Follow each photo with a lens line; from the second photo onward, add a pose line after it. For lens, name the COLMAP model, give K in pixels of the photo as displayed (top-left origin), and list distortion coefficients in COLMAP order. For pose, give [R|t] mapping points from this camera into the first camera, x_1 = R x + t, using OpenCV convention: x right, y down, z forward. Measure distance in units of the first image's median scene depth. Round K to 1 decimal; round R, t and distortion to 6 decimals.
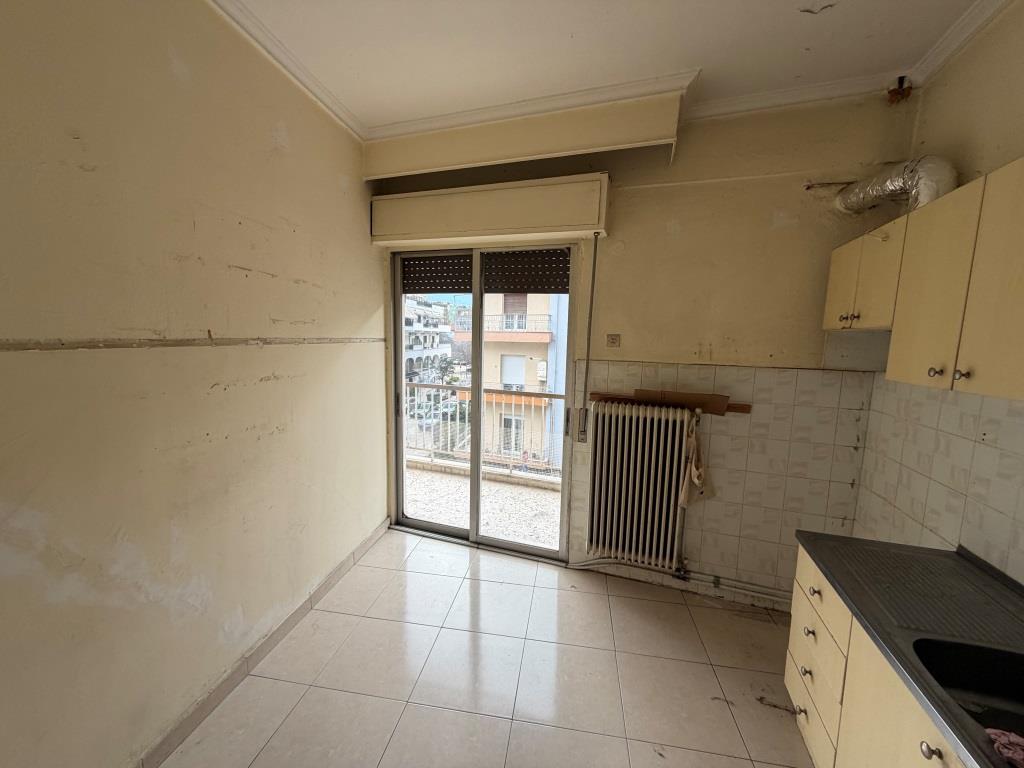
lens RADIAL K [[406.6, 0, 510.0], [0, 406.6, 381.8], [0, 0, 1]] dist [-0.003568, 0.000825]
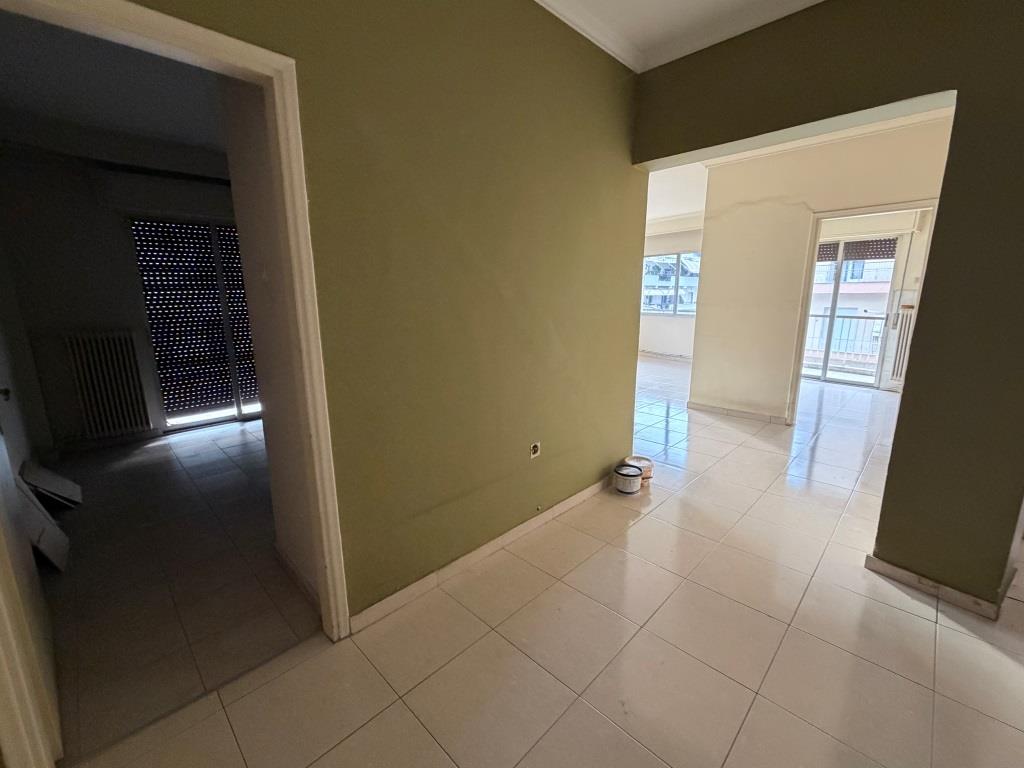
lens RADIAL K [[442.3, 0, 510.5], [0, 442.3, 383.9], [0, 0, 1]] dist [-0.000122, -0.000062]
pose [[0.815638, 0.090370, -0.571461, -0.141696], [-0.039832, 0.994153, 0.100362, 0.353634], [0.577190, -0.059097, 0.814469, -2.615426]]
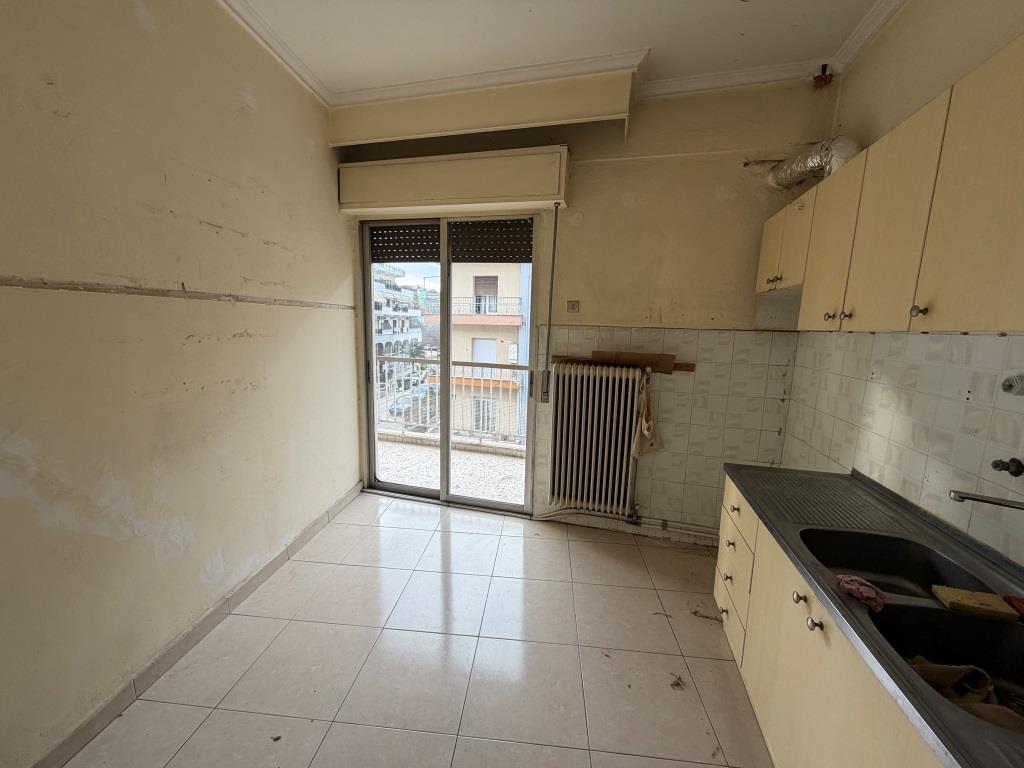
lens RADIAL K [[406.6, 0, 510.2], [0, 406.6, 382.0], [0, 0, 1]] dist [-0.003568, 0.000825]
pose [[0.997569, -0.007575, 0.069277, 0.015521], [0.005099, 0.999344, 0.035851, 0.069534], [-0.069503, -0.035411, 0.996953, -0.076533]]
